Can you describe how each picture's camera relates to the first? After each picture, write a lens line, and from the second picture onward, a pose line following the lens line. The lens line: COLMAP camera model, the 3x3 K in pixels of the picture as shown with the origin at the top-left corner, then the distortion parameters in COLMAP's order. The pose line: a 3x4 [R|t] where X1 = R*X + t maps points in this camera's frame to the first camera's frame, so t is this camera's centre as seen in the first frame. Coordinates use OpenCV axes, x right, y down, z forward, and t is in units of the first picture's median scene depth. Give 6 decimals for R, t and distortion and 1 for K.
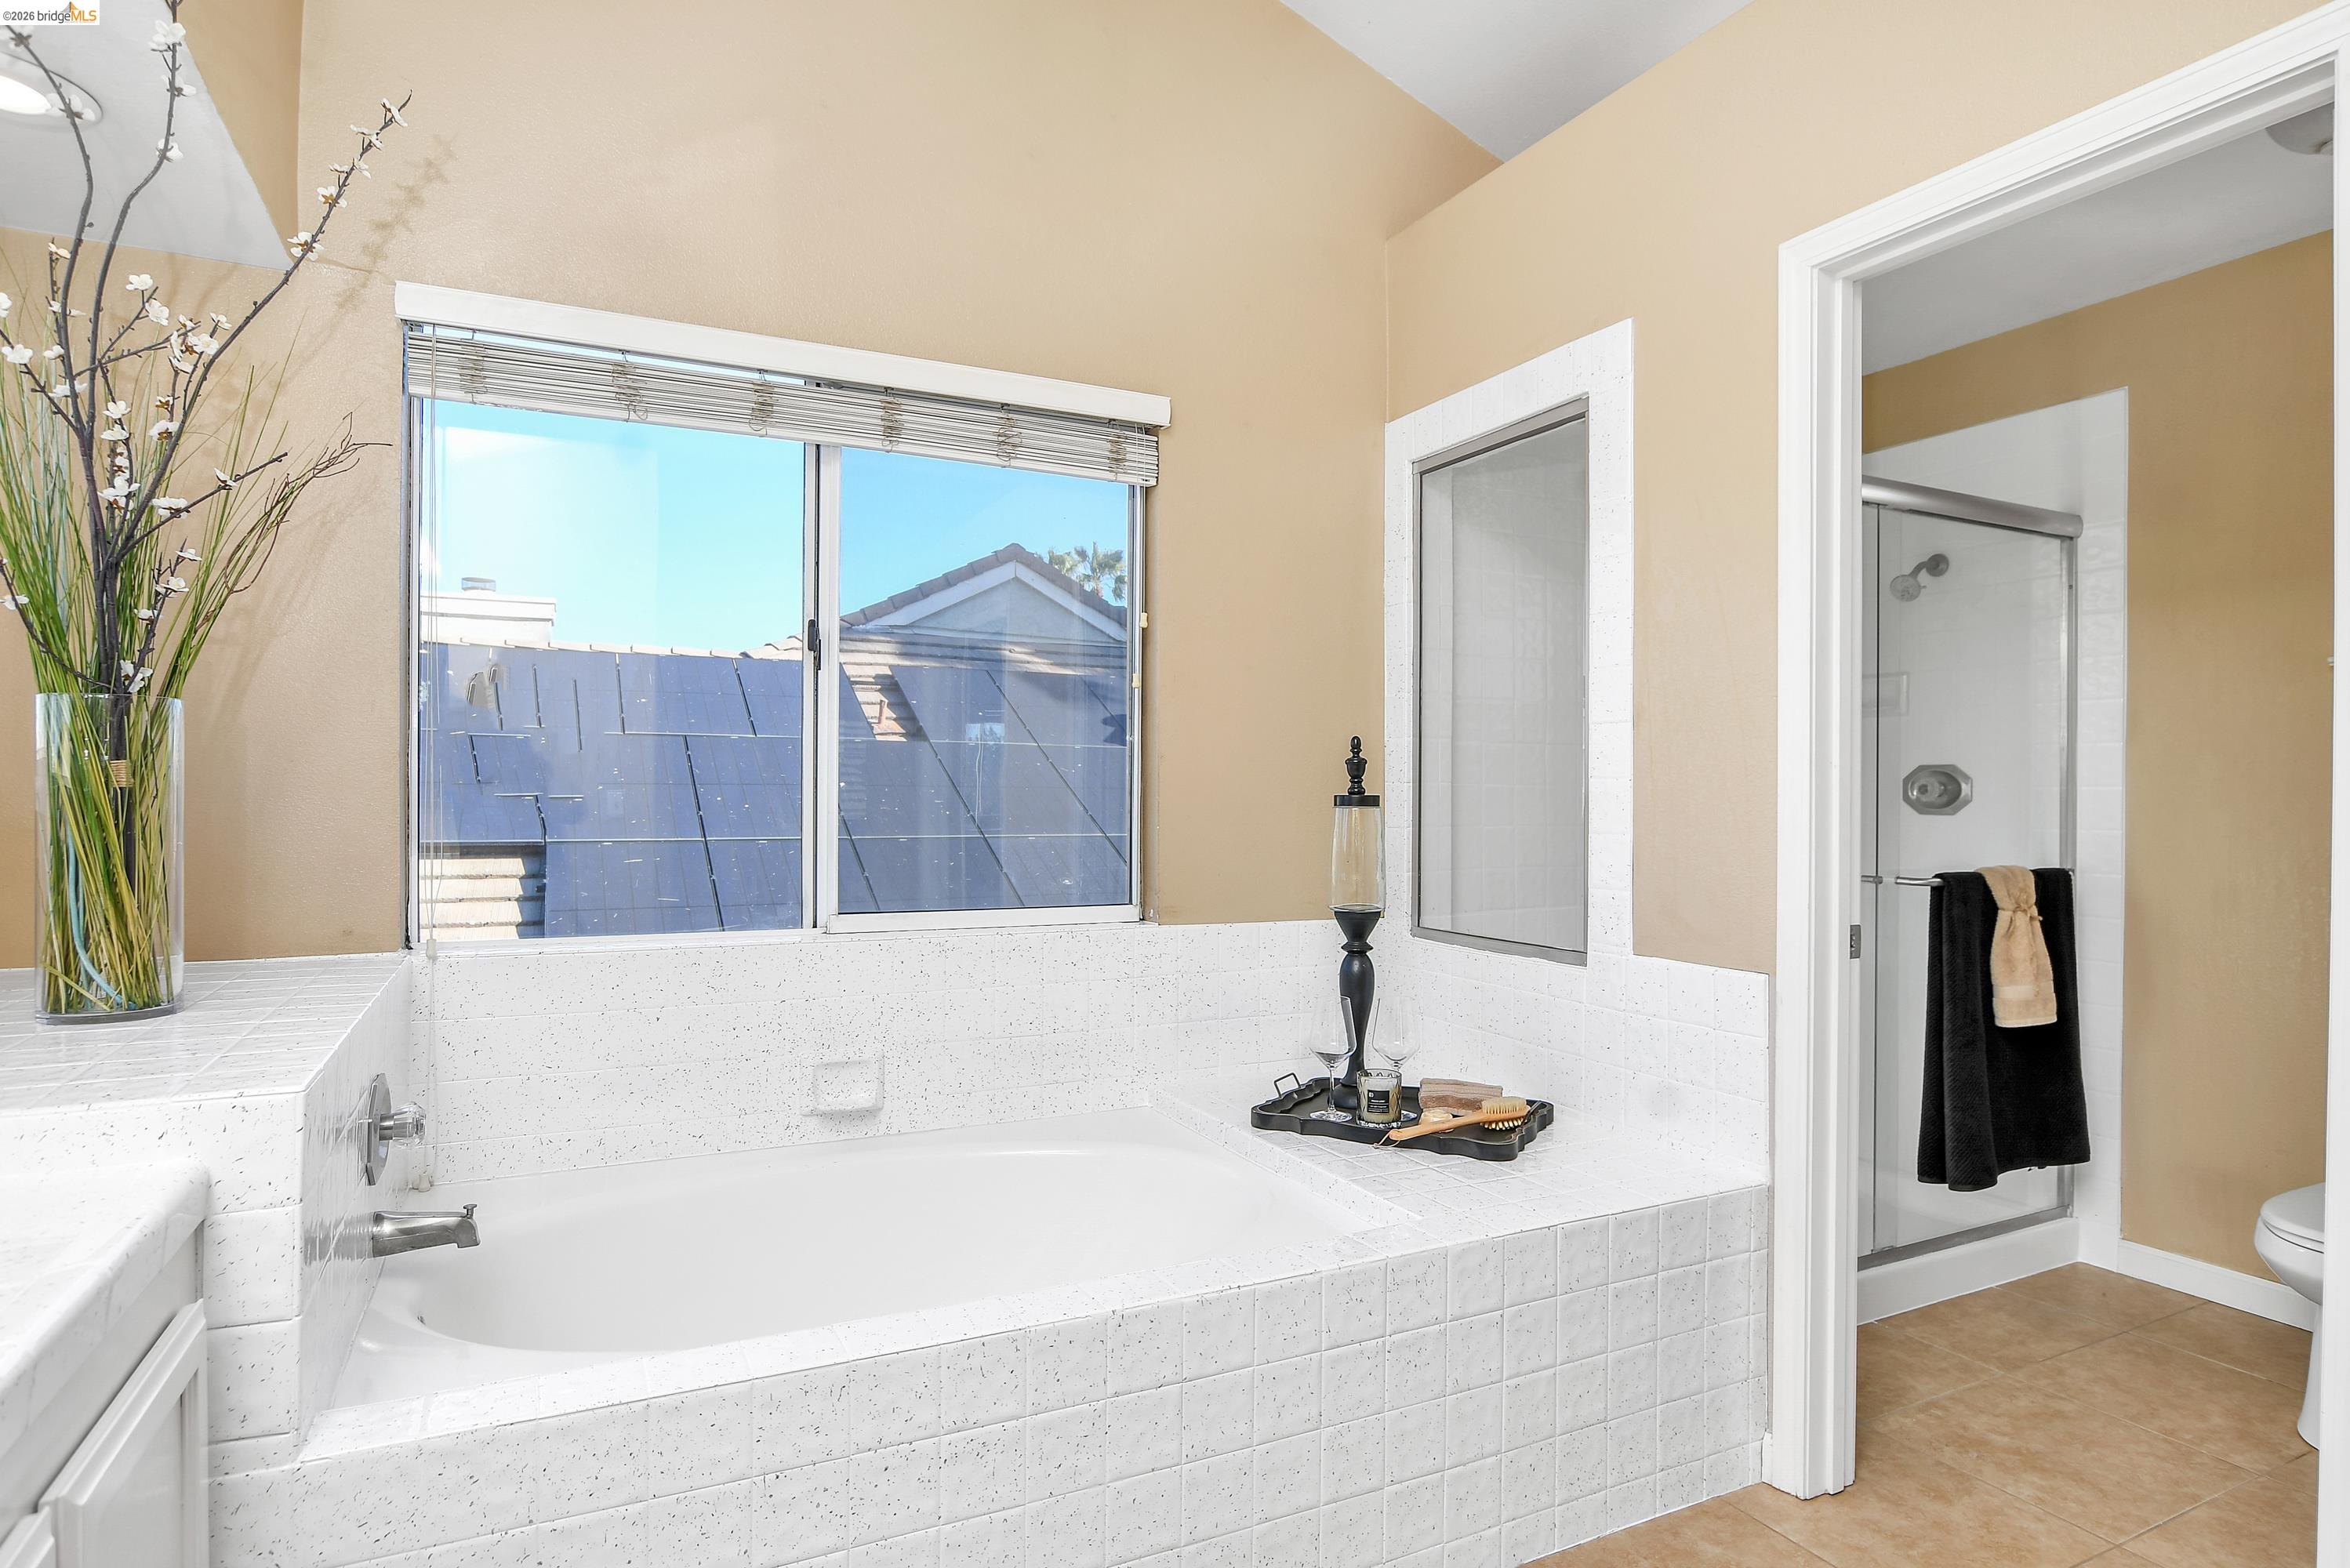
lens RADIAL K [[1283.3, 0, 1181.0], [0, 1283.3, 803.5], [0, 0, 1]] dist [-0.022588, -0.000154]
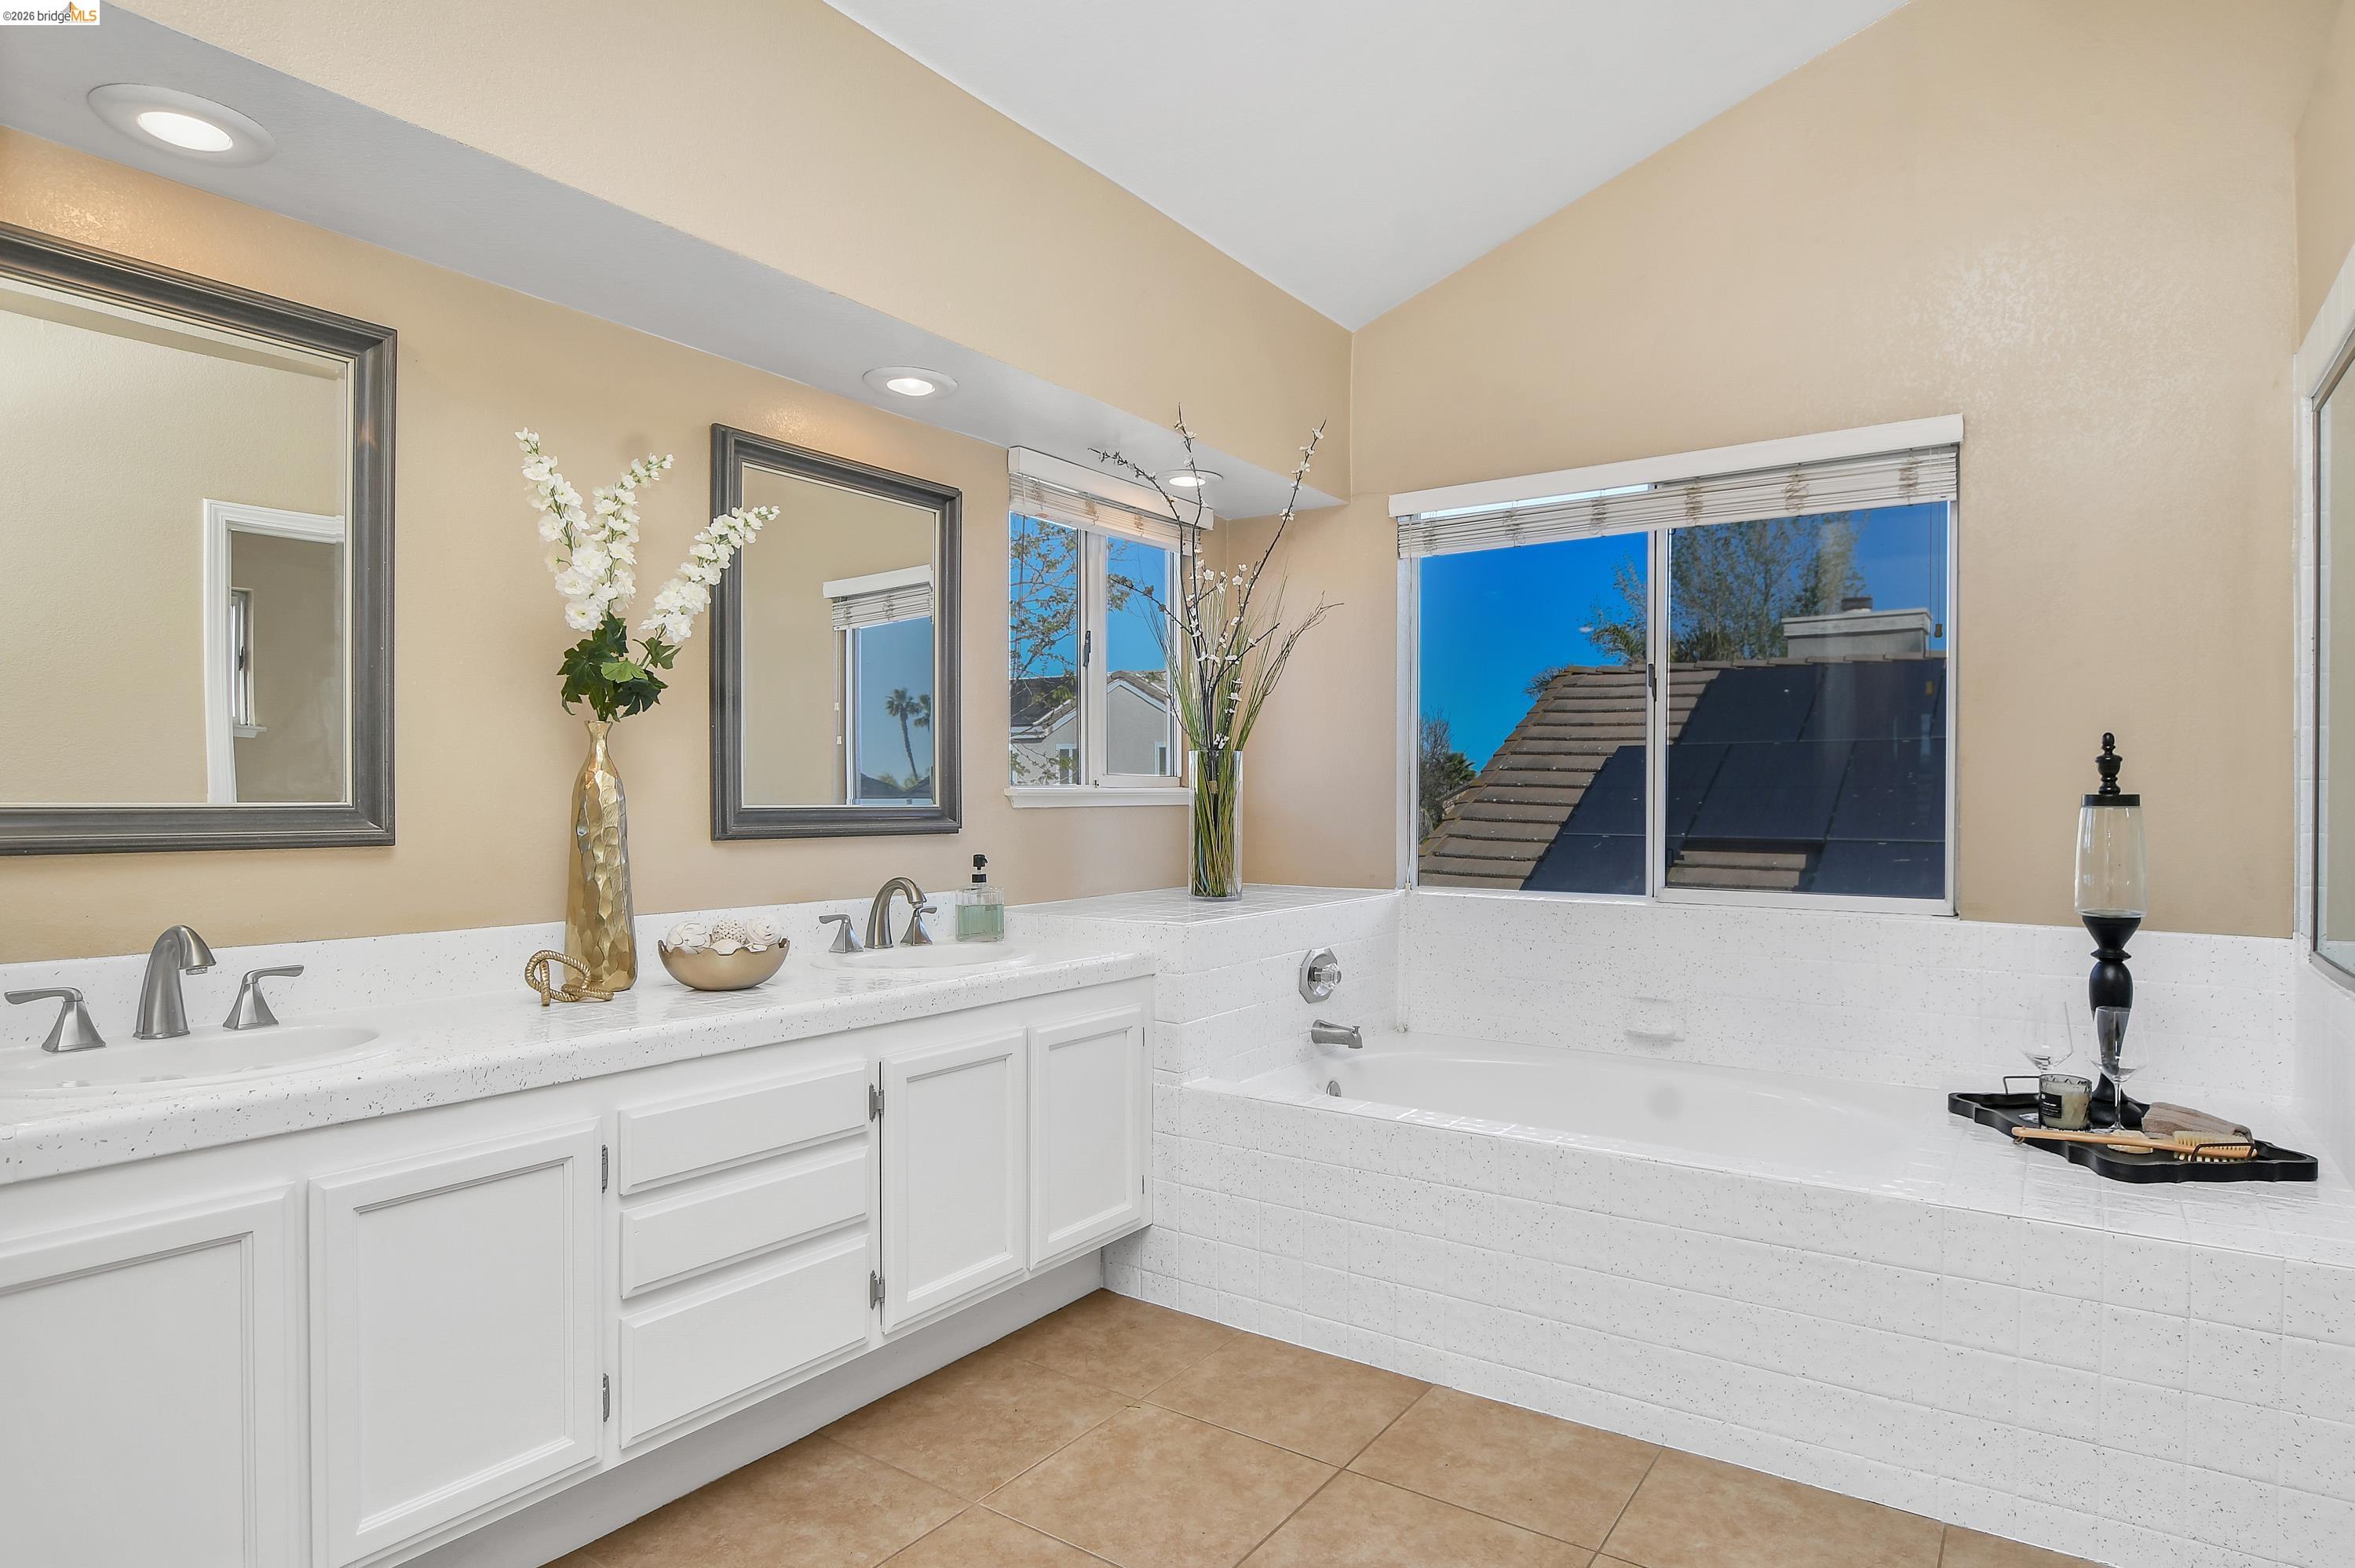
lens RADIAL K [[1286.0, 0, 1186.8], [0, 1286.0, 790.9], [0, 0, 1]] dist [-0.022588, -0.000154]
pose [[0.472859, -0.006666, -0.881113, 0.643986], [-0.004326, 0.999942, -0.009886, 0.003179], [0.881127, 0.008487, 0.472803, -0.046543]]
